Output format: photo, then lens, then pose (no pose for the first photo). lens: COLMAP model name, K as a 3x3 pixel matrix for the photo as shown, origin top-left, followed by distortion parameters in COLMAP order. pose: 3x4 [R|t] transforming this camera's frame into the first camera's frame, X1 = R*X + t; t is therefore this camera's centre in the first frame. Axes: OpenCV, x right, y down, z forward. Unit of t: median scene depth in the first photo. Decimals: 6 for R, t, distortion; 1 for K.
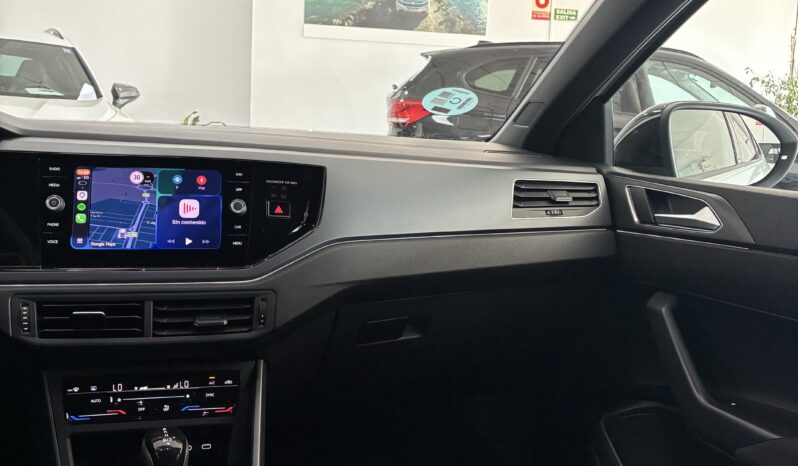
lens RADIAL K [[826.1, 0, 398.3], [0, 826.1, 222.7], [0, 0, 1]] dist [0.016278, 0.013070]
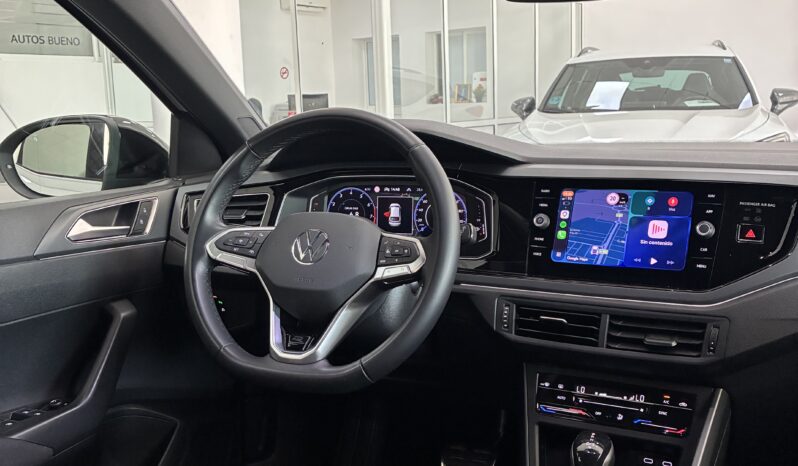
lens RADIAL K [[826.0, 0, 397.1], [0, 826.0, 228.1], [0, 0, 1]] dist [0.122798, -0.442170]
pose [[0.698689, 0.036056, -0.714517, 0.266334], [-0.036427, 0.999227, 0.014802, -0.022621], [0.714498, 0.015685, 0.699462, 0.045748]]
